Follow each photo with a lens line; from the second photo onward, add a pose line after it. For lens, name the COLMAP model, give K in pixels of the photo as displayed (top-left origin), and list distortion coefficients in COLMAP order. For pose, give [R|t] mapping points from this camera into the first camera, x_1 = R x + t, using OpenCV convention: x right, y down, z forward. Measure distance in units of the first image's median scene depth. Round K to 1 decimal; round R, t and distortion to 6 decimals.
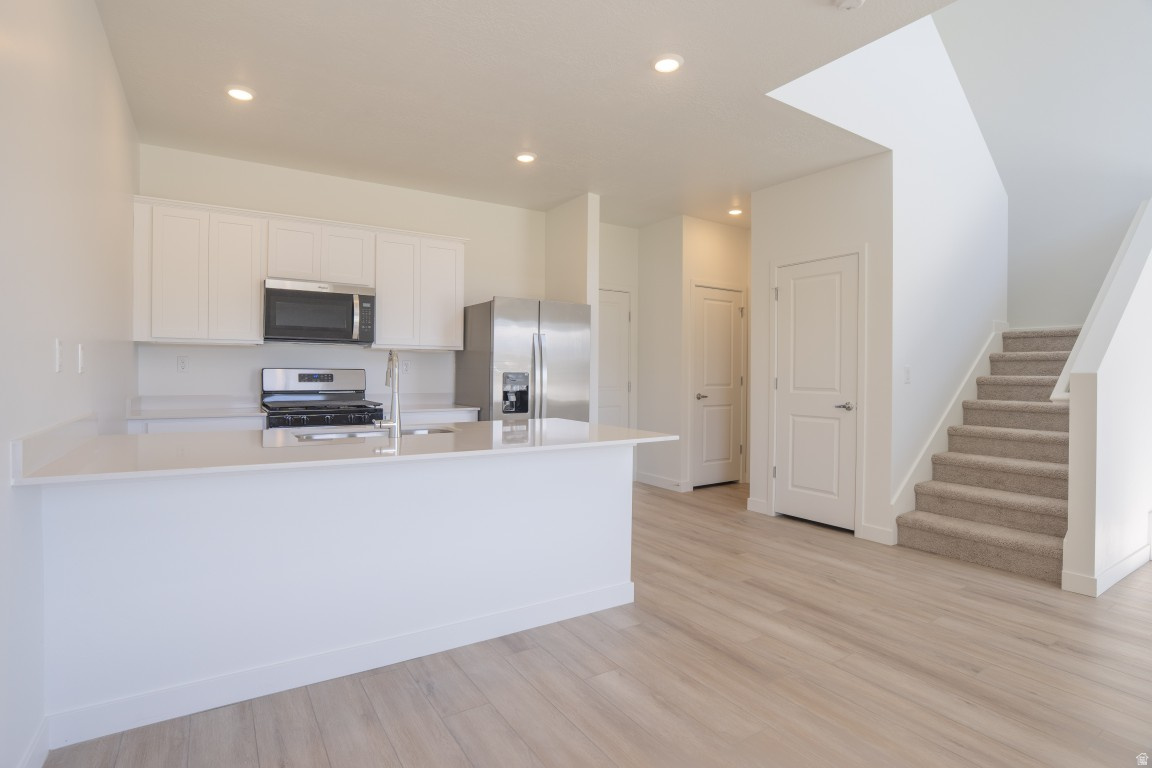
lens RADIAL K [[580.7, 0, 576.0], [0, 580.7, 384.0], [0, 0, 1]] dist [-0.002963, -0.000399]
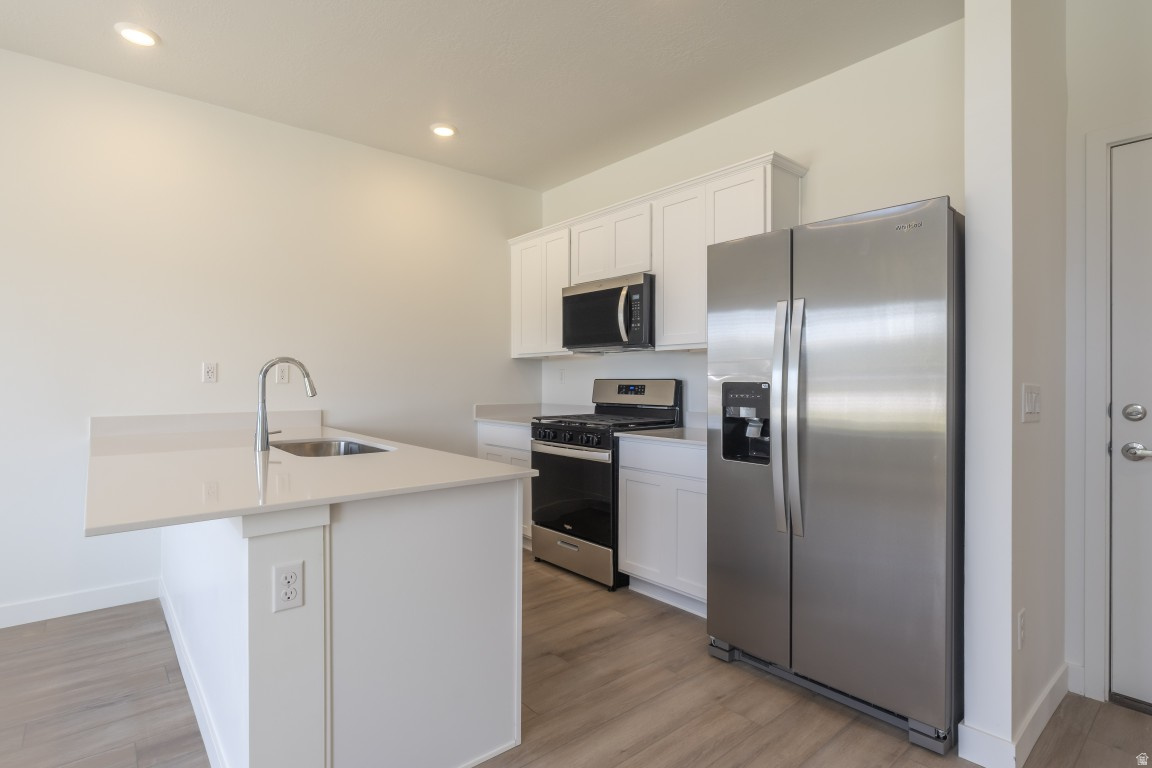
lens RADIAL K [[580.7, 0, 576.0], [0, 580.7, 384.0], [0, 0, 1]] dist [-0.002963, -0.000399]
pose [[0.106695, 0.003005, -0.994287, 0.432117], [-0.006563, 0.999976, 0.002318, -0.021642], [0.994270, 0.006279, 0.106712, 0.882214]]
